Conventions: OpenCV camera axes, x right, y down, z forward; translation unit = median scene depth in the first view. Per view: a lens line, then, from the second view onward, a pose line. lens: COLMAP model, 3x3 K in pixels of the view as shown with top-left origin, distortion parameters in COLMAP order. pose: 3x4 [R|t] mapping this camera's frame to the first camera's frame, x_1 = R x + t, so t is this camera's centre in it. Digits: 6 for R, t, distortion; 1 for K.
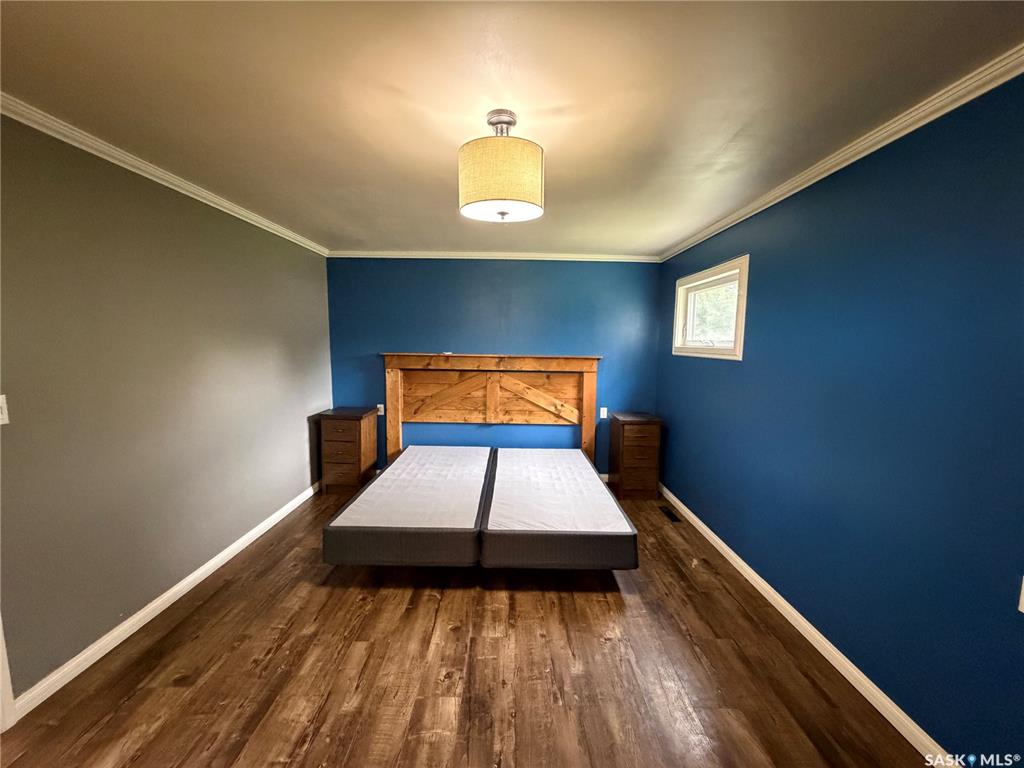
lens RADIAL K [[407.3, 0, 509.8], [0, 407.3, 386.2], [0, 0, 1]] dist [0.000563, -0.000159]
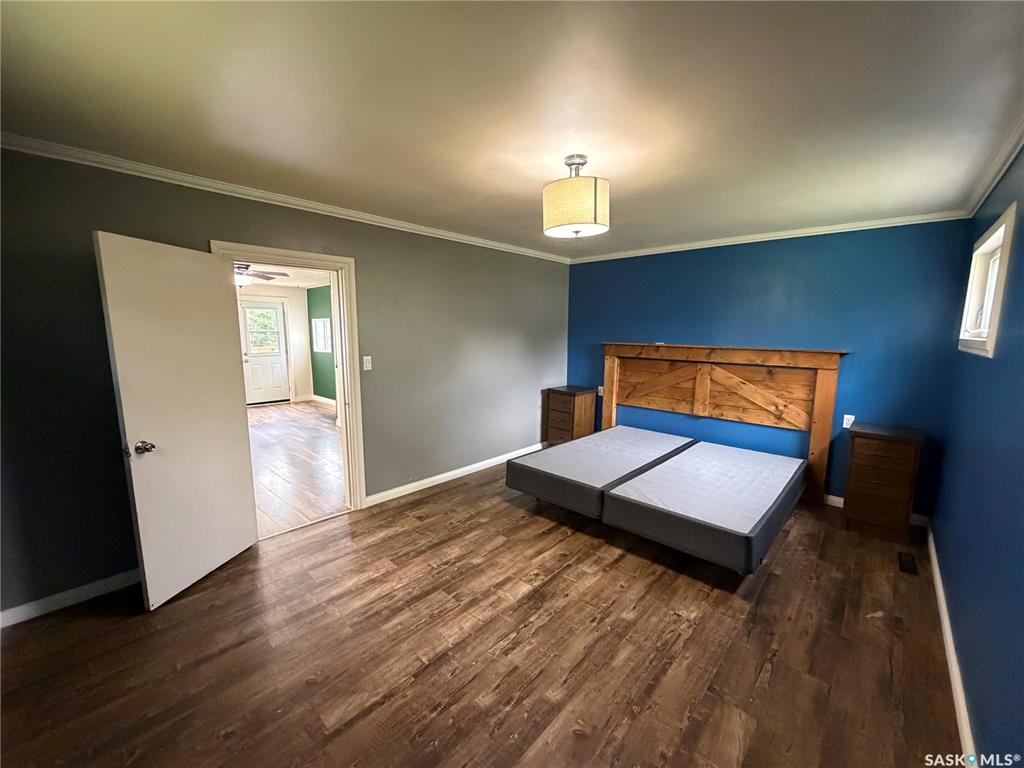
lens RADIAL K [[407.3, 0, 510.8], [0, 407.3, 386.7], [0, 0, 1]] dist [0.000563, -0.000159]
pose [[0.737178, 0.087691, -0.669985, 0.477117], [-0.074020, 0.996056, 0.048925, 0.012406], [0.671632, 0.013526, 0.740761, -0.063566]]
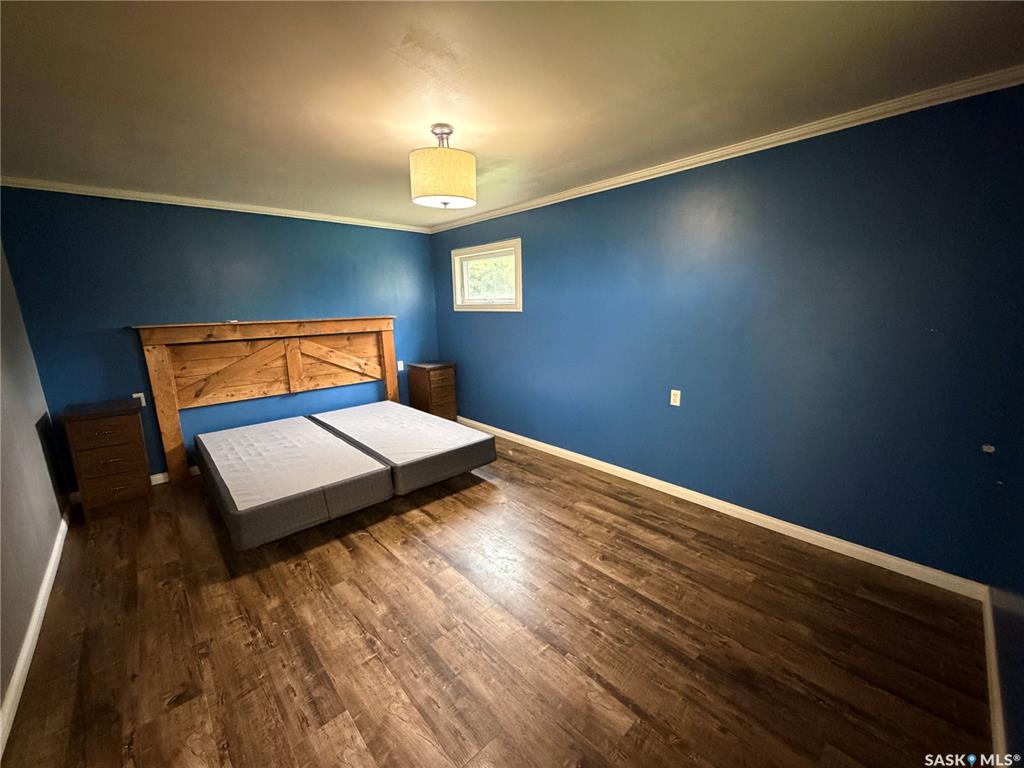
lens RADIAL K [[407.3, 0, 509.1], [0, 407.3, 384.6], [0, 0, 1]] dist [0.000563, -0.000159]
pose [[0.735279, -0.164426, 0.657518, -0.534355], [0.105338, 0.986062, 0.128789, 0.004620], [-0.669529, -0.025434, 0.742350, -0.088499]]
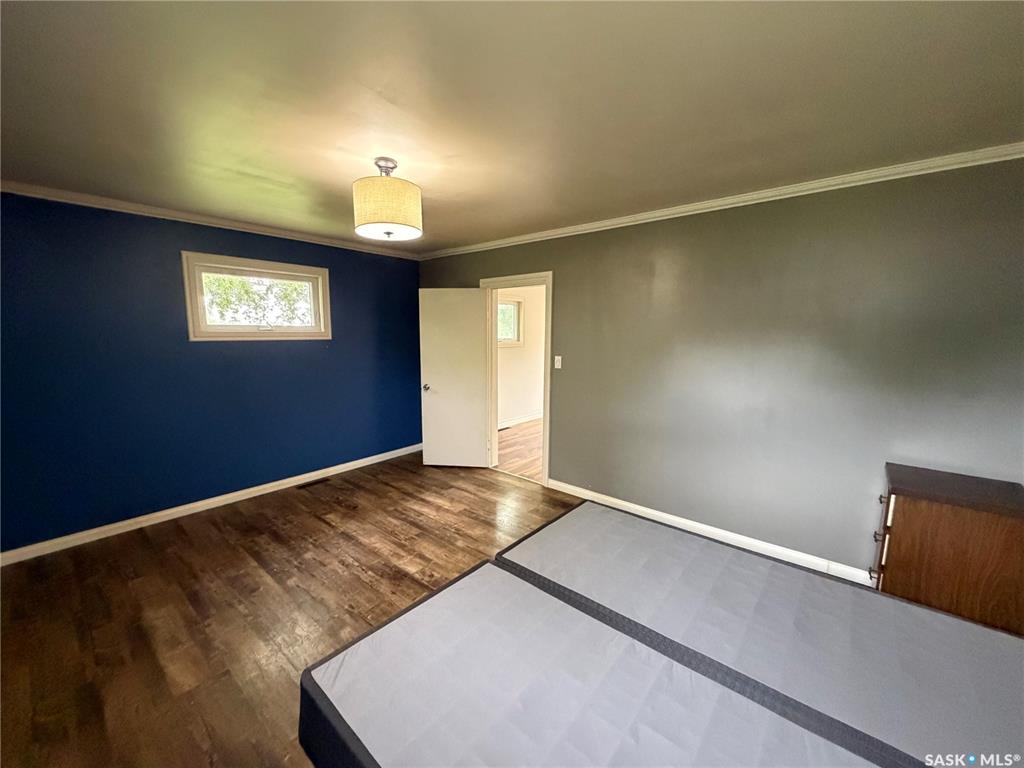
lens RADIAL K [[407.3, 0, 509.4], [0, 407.3, 386.3], [0, 0, 1]] dist [0.000563, -0.000159]
pose [[-0.640686, 0.090246, -0.762481, 0.493037], [-0.097418, 0.975488, 0.197314, -0.155560], [0.761598, 0.200696, -0.616190, 1.406029]]
